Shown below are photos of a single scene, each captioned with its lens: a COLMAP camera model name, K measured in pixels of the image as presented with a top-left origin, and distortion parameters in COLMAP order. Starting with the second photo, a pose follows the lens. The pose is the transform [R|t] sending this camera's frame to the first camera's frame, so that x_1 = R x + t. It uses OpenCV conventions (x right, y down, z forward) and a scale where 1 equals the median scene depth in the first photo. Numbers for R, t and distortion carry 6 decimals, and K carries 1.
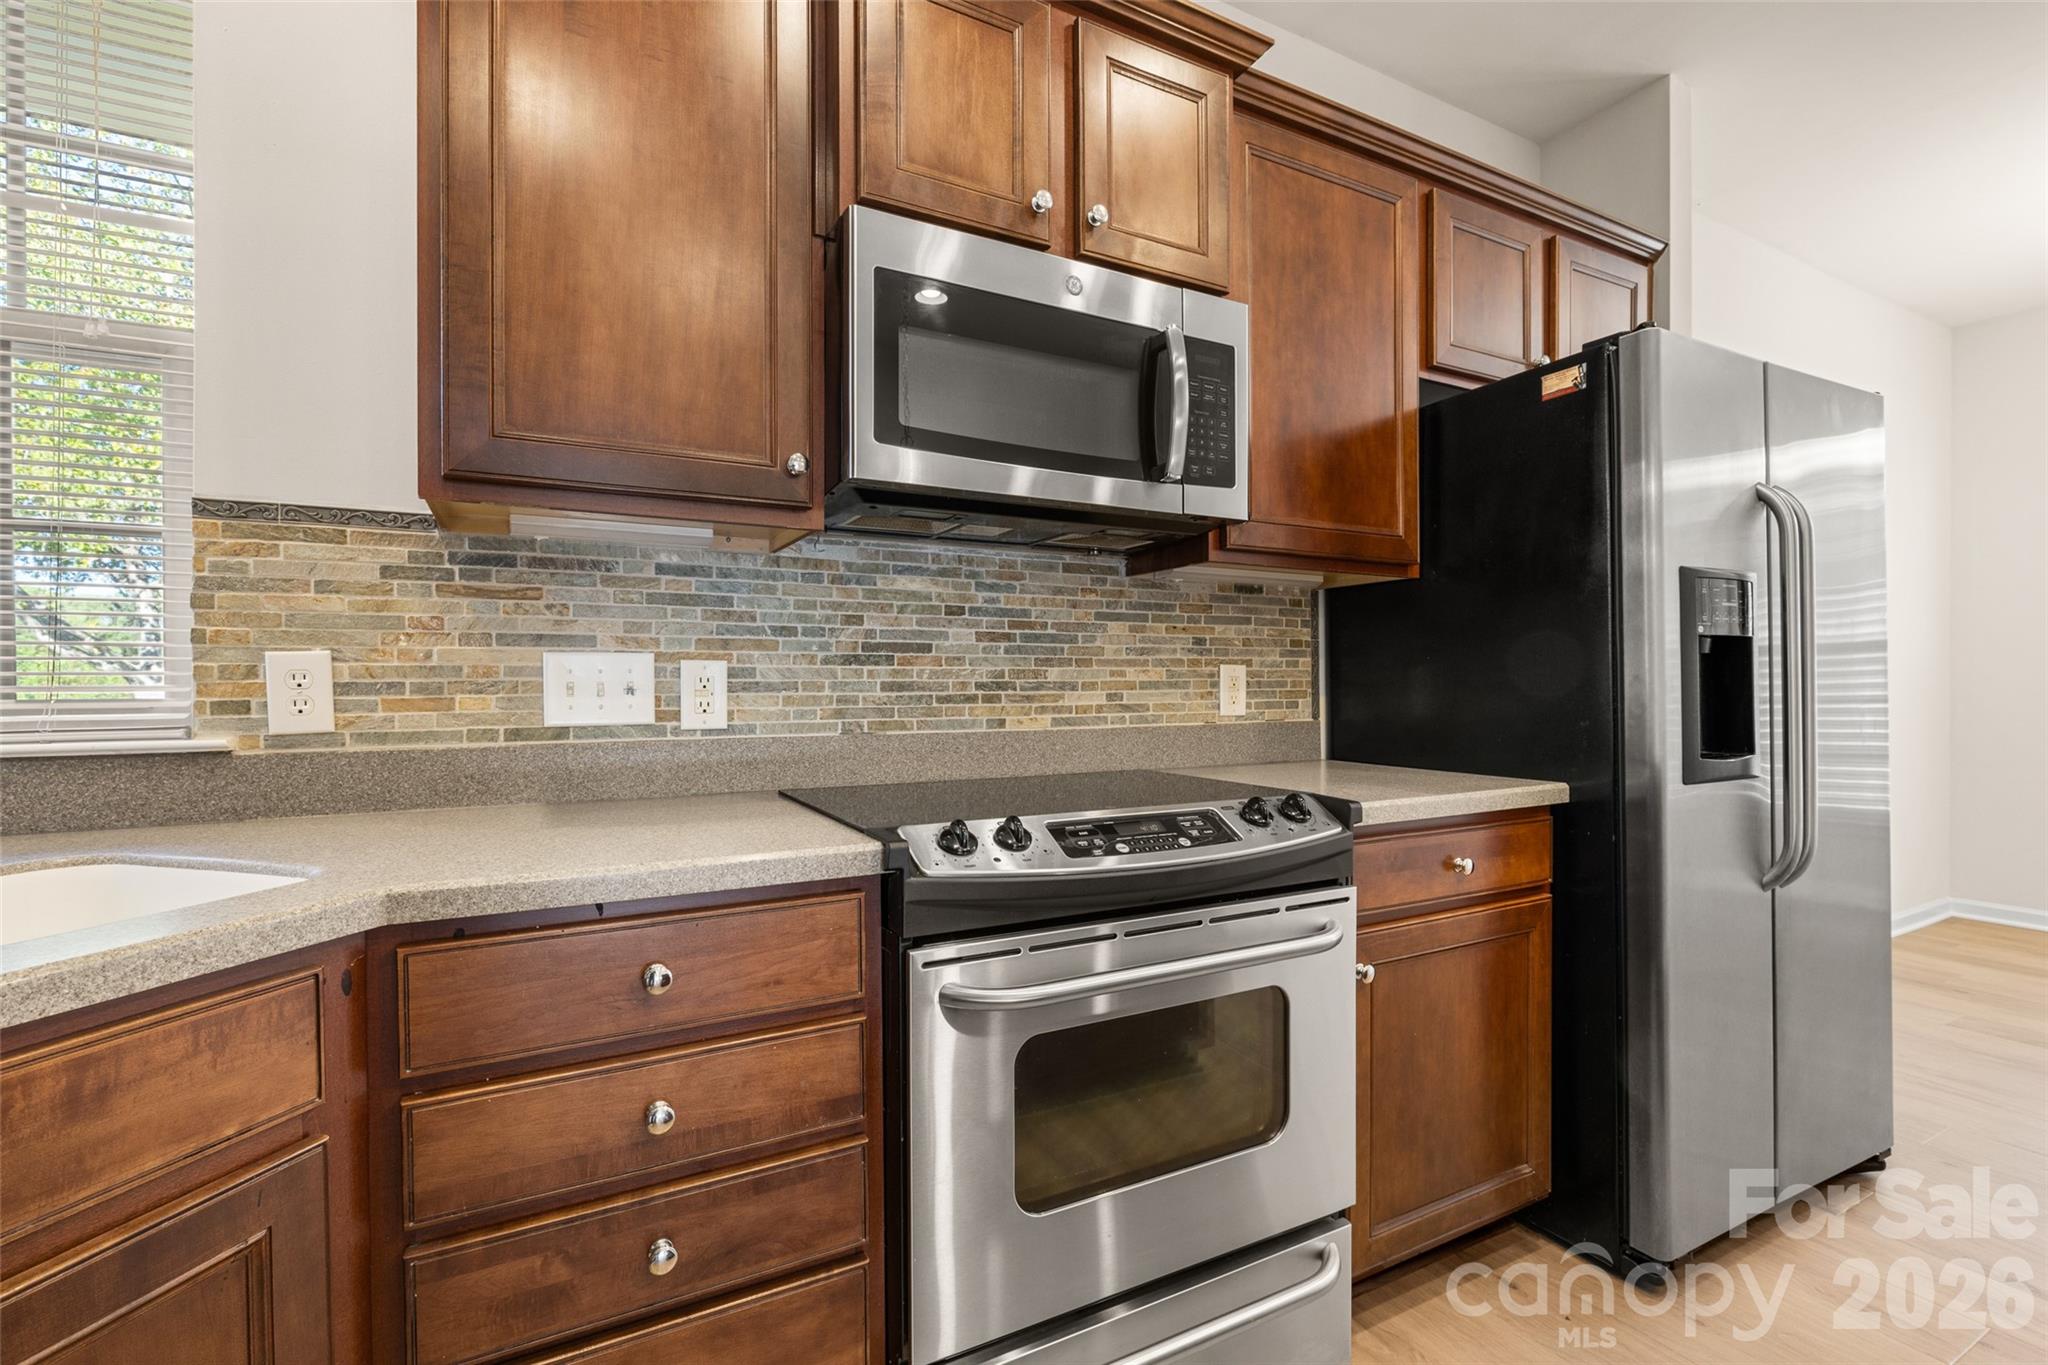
lens RADIAL K [[889.1, 0, 1017.0], [0, 889.1, 690.2], [0, 0, 1]] dist [-0.016803, 0.000444]
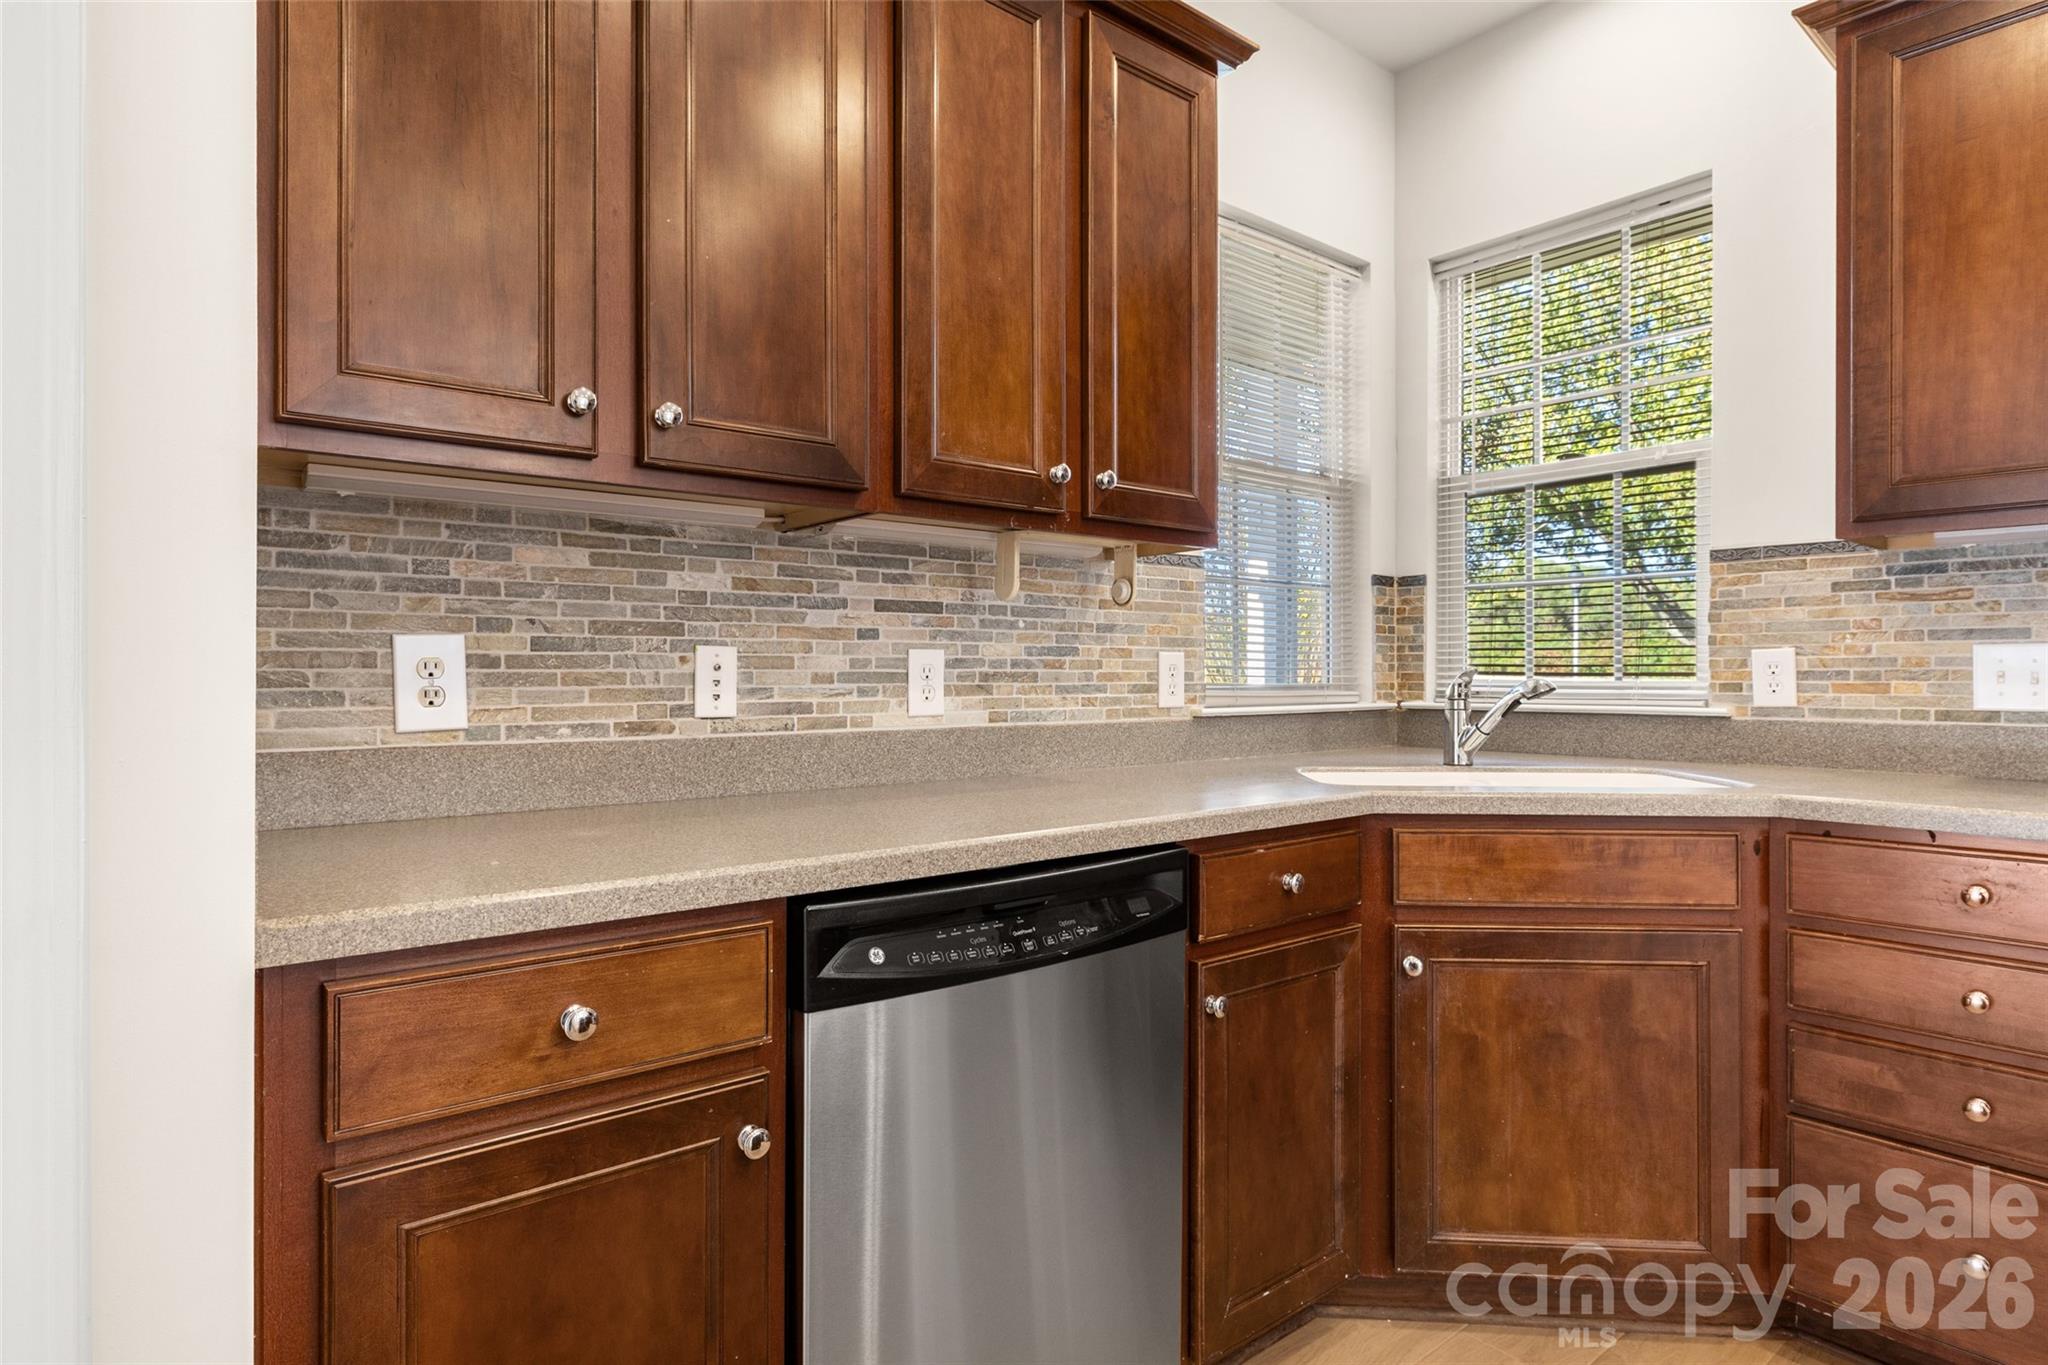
lens RADIAL K [[1121.0, 0, 1025.9], [0, 1121.0, 669.4], [0, 0, 1]] dist [0.002065, 0.001473]
pose [[0.204953, 0.002001, -0.978770, 0.628503], [-0.006942, 0.999976, 0.000591, -0.003396], [0.978747, 0.006674, 0.204962, -0.489016]]
